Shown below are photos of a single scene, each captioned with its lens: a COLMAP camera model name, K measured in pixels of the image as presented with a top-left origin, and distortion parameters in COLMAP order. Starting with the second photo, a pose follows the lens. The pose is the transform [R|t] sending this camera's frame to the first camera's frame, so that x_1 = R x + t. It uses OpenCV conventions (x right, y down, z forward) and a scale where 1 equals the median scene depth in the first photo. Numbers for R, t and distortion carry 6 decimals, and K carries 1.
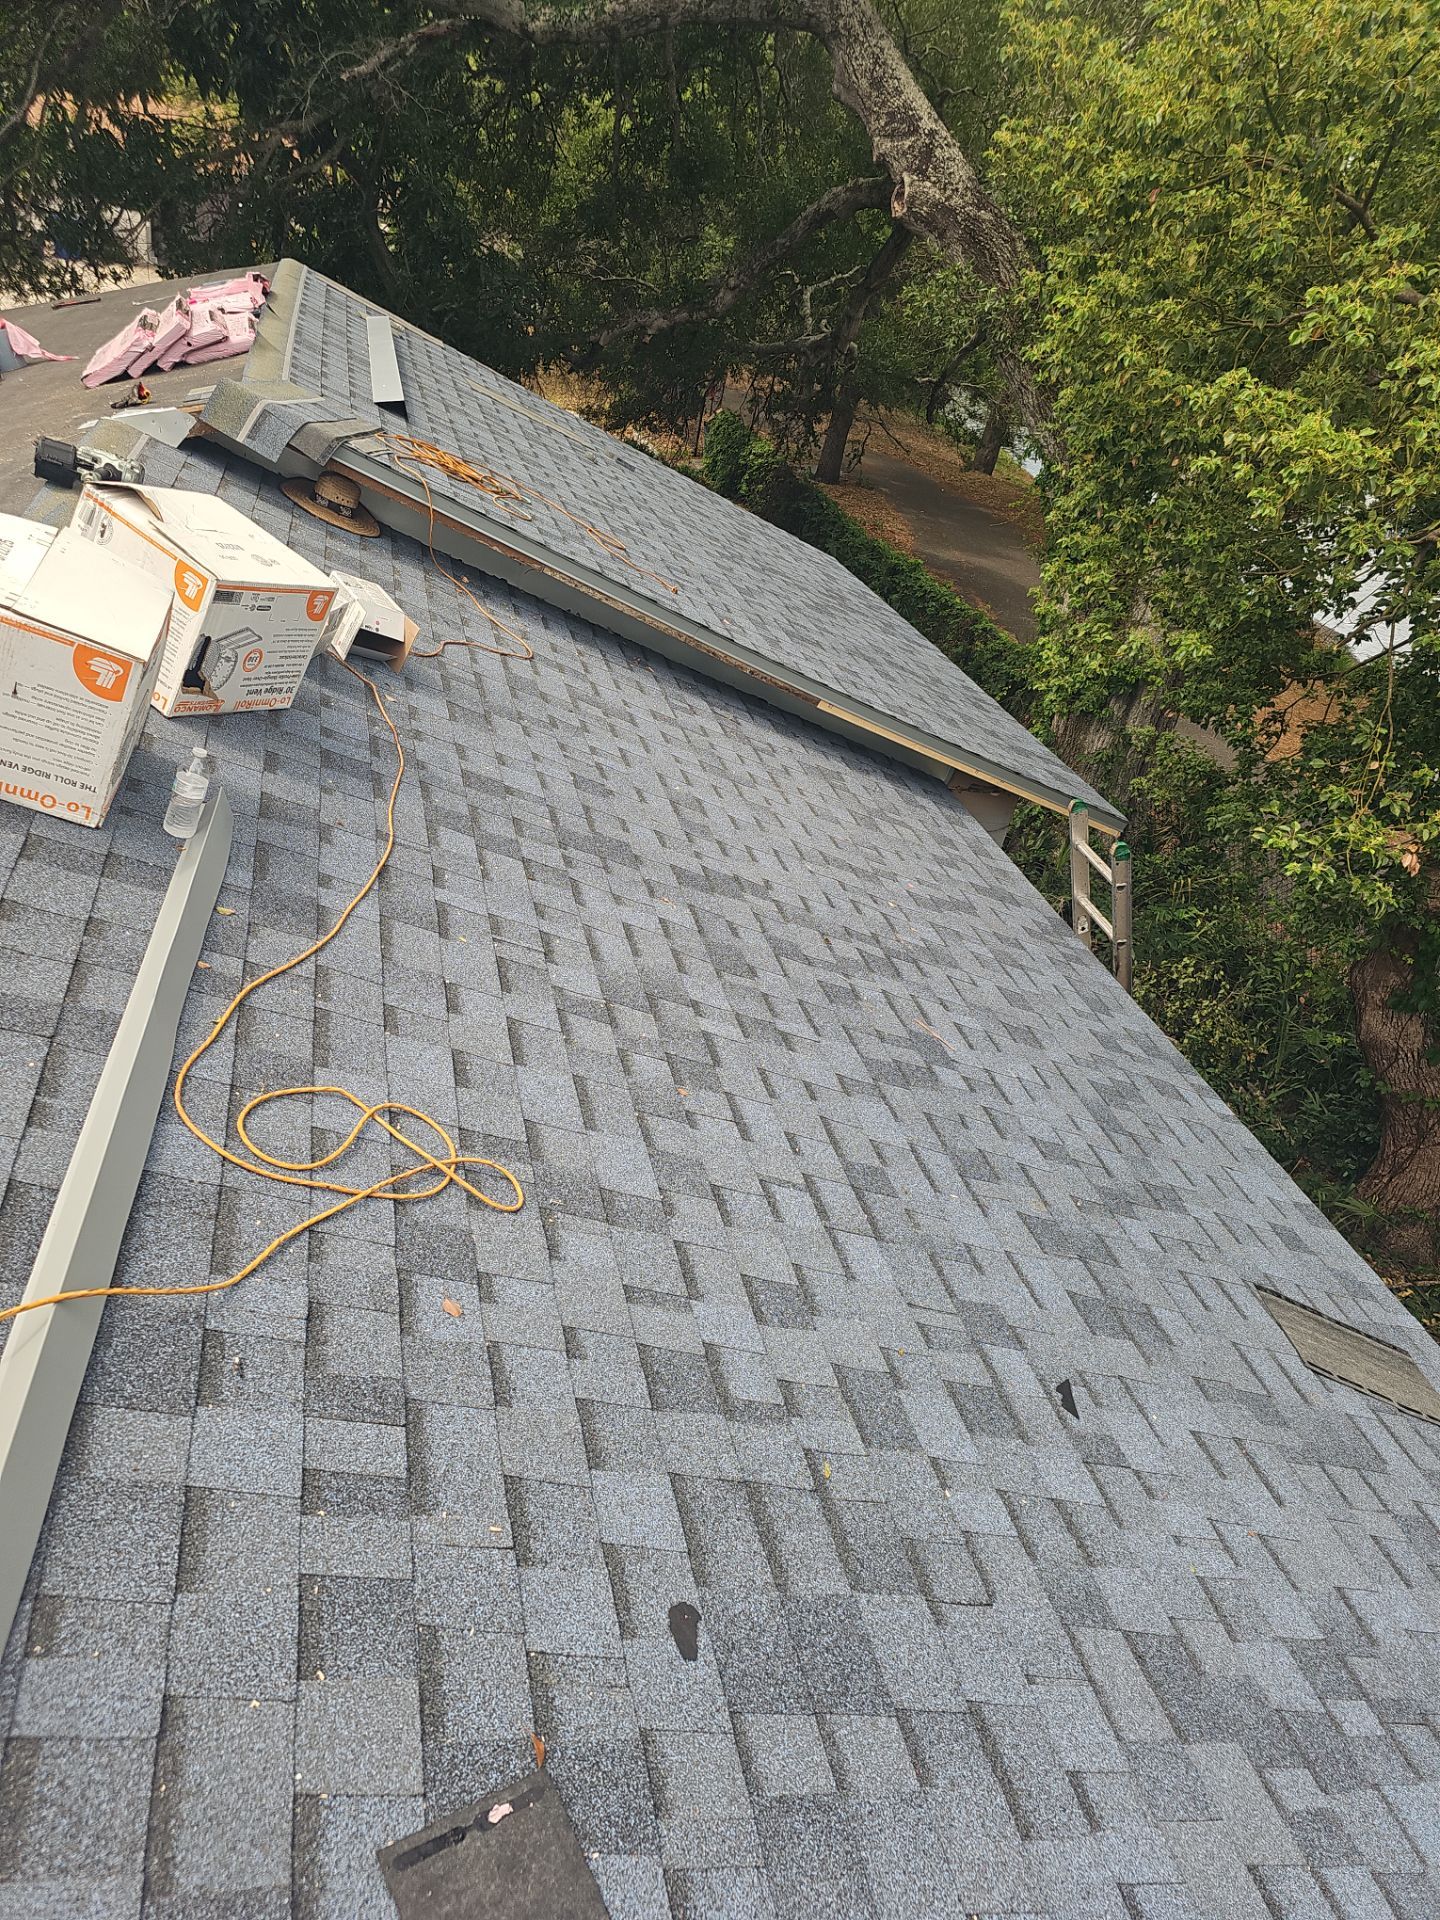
lens RADIAL K [[1257.7, 0, 721.2], [0, 1257.7, 966.2], [0, 0, 1]] dist [0.069706, -0.060745]
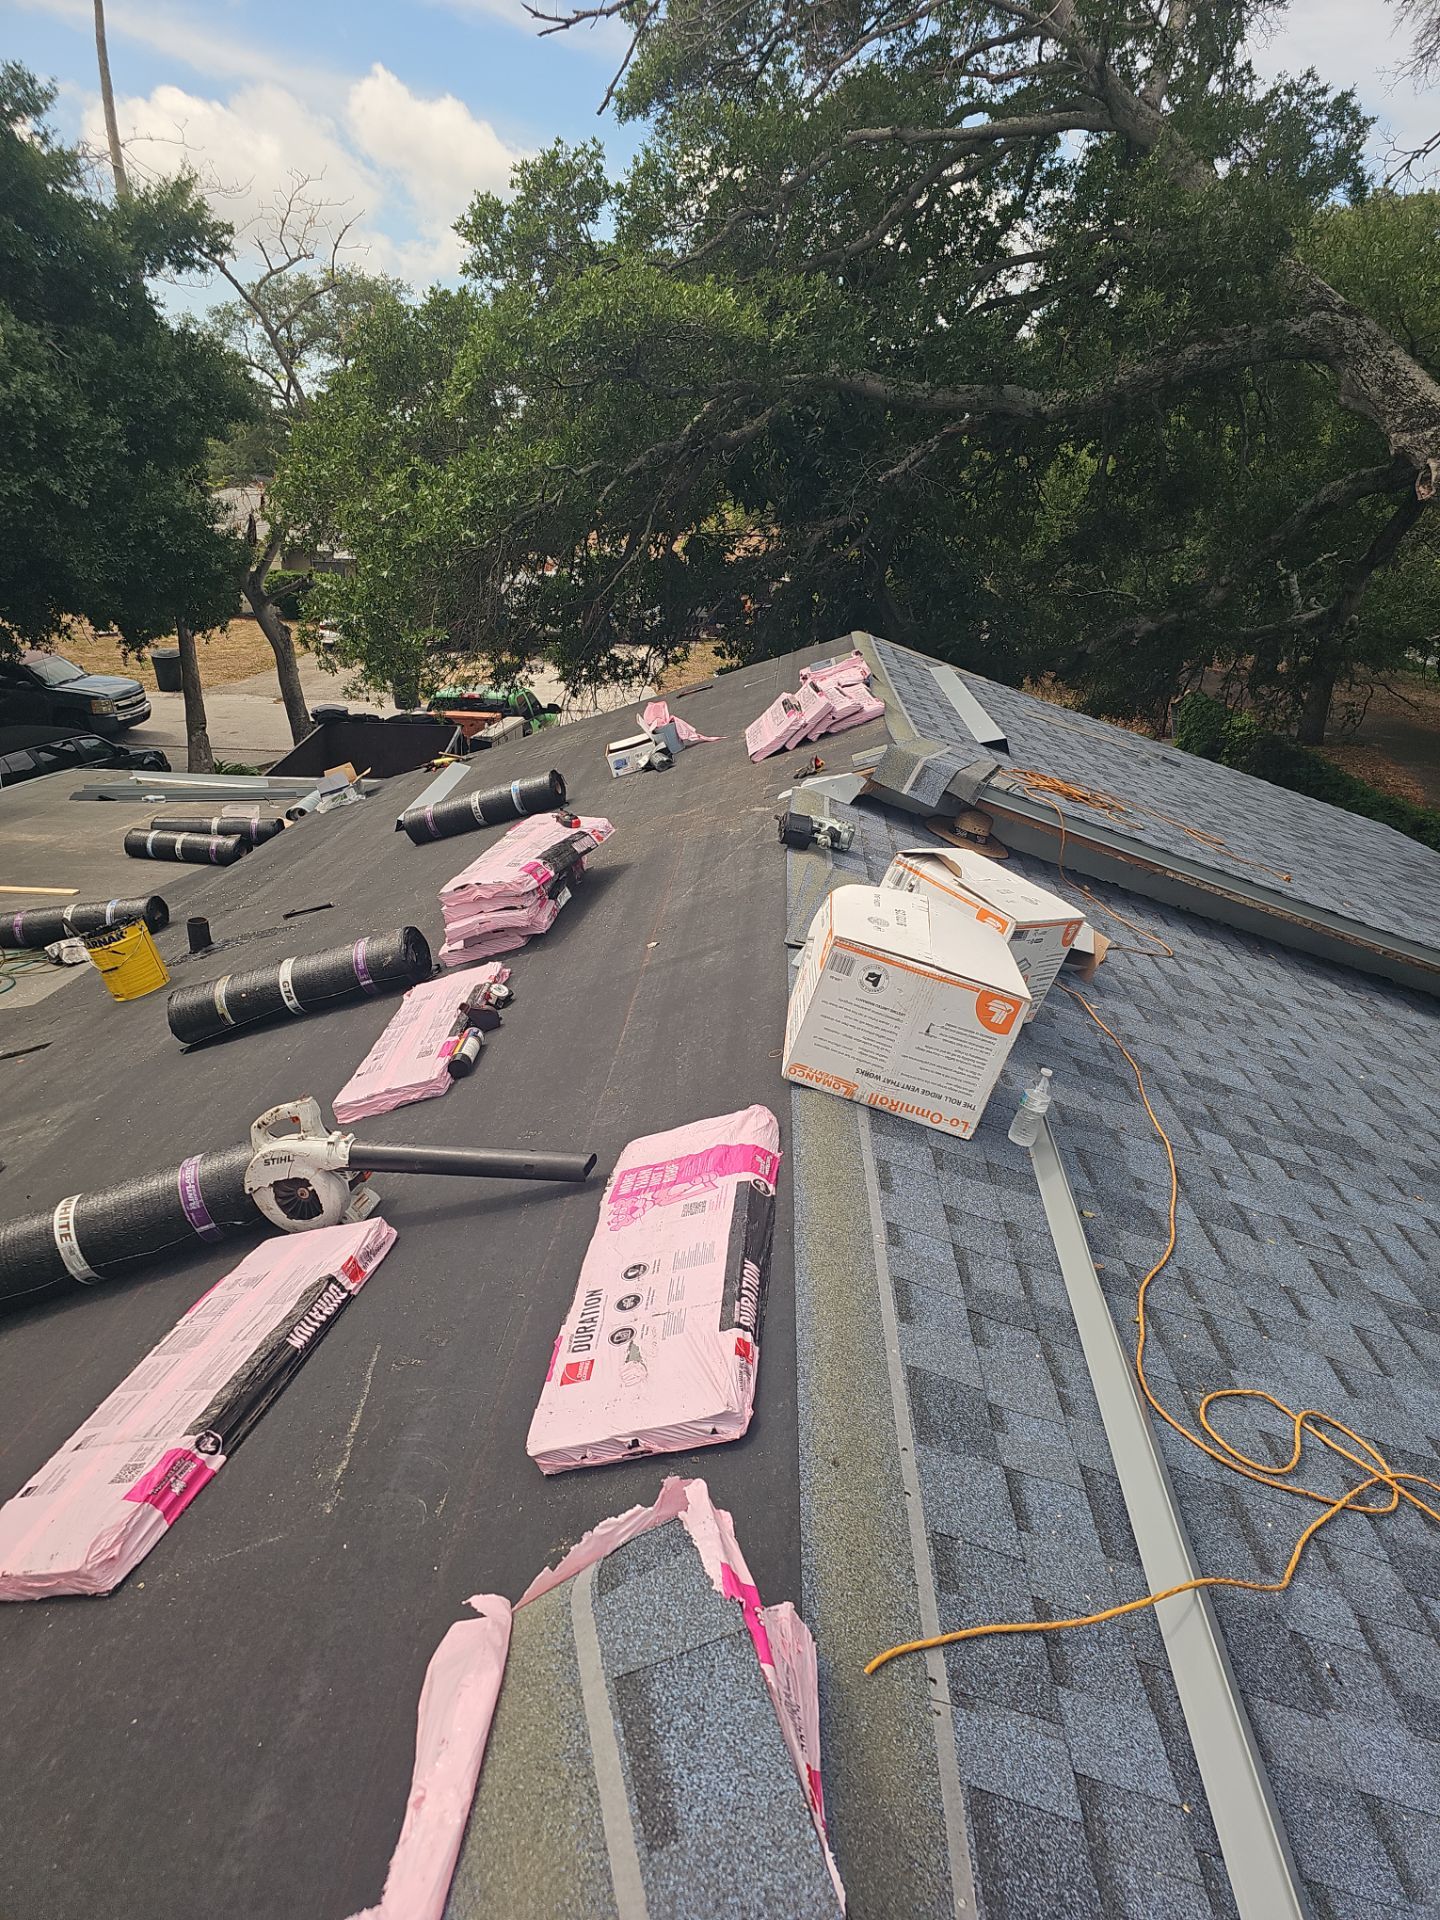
lens RADIAL K [[1257.7, 0, 721.2], [0, 1257.7, 966.2], [0, 0, 1]] dist [0.069706, -0.060745]
pose [[0.941906, -0.055906, -0.331191, -0.150905], [-0.016261, 0.977304, -0.211216, -0.007769], [0.335483, 0.204331, 0.919620, -0.084261]]
